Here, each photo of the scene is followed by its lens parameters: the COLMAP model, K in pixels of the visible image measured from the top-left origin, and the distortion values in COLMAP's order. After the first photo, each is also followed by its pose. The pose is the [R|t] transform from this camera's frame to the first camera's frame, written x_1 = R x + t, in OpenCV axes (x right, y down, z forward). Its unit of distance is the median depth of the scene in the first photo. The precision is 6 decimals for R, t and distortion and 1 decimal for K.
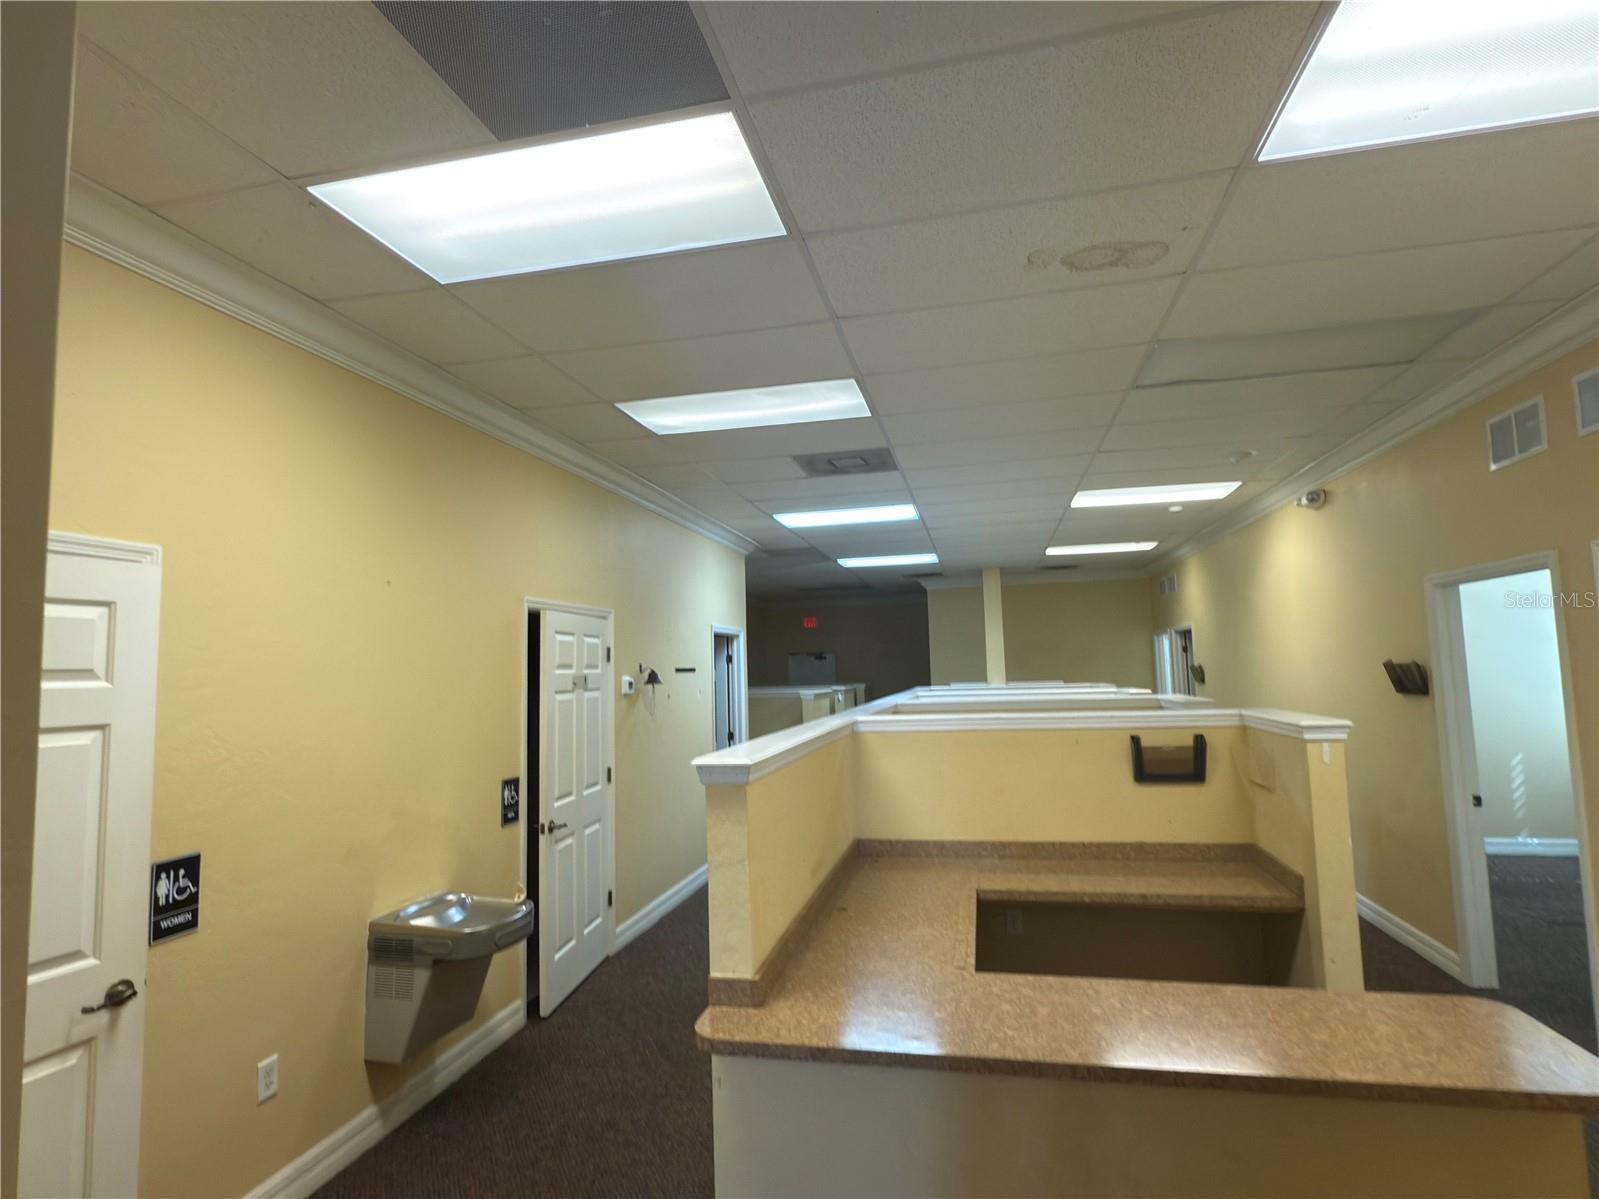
lens RADIAL K [[829.6, 0, 798.7], [0, 829.6, 589.9], [0, 0, 1]] dist [-0.002462, -0.000167]
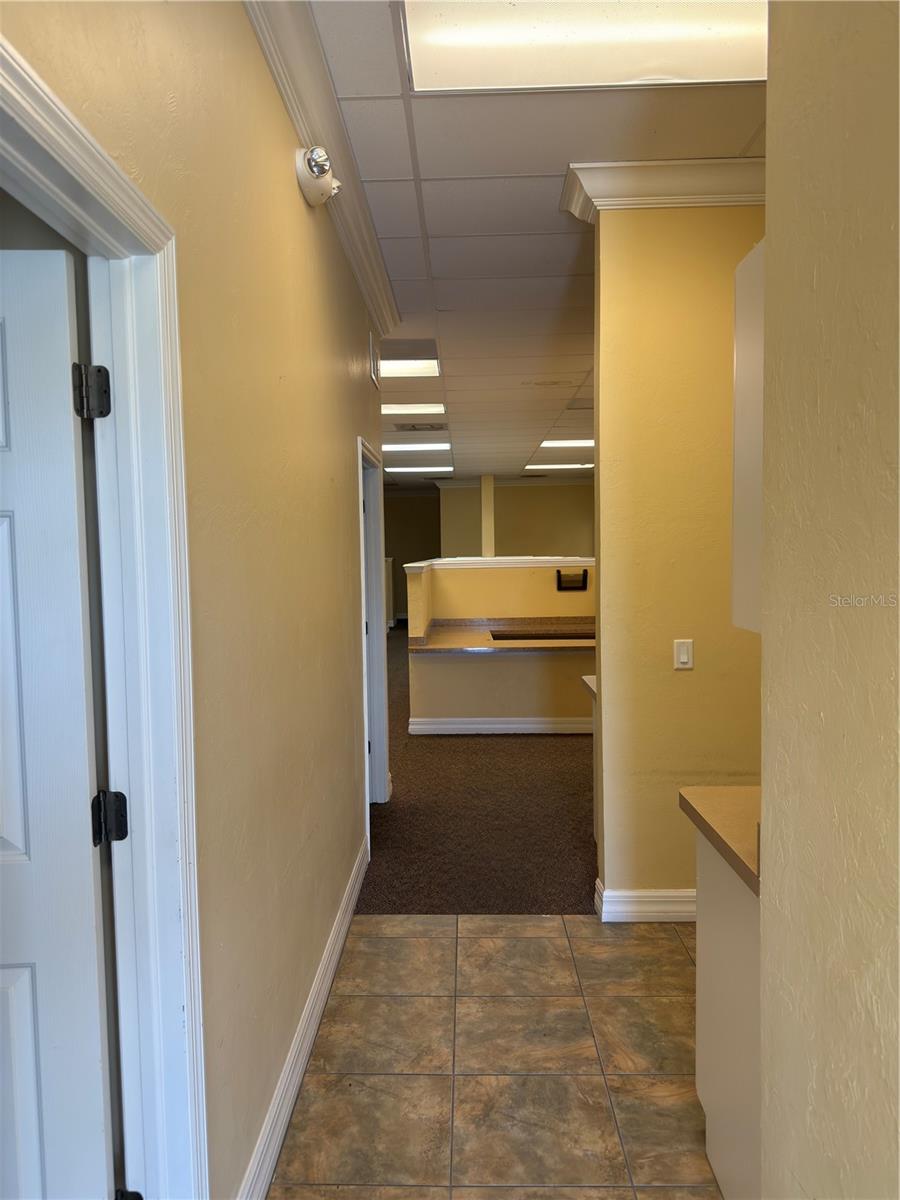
lens RADIAL K [[843.7, 0, 444.6], [0, 843.7, 602.6], [0, 0, 1]] dist [0.034860, -0.000667]
pose [[0.980536, 0.000381, 0.196340, -0.149444], [-0.030304, 0.988309, 0.149424, -0.029406], [-0.193987, -0.152465, 0.969084, -0.505756]]
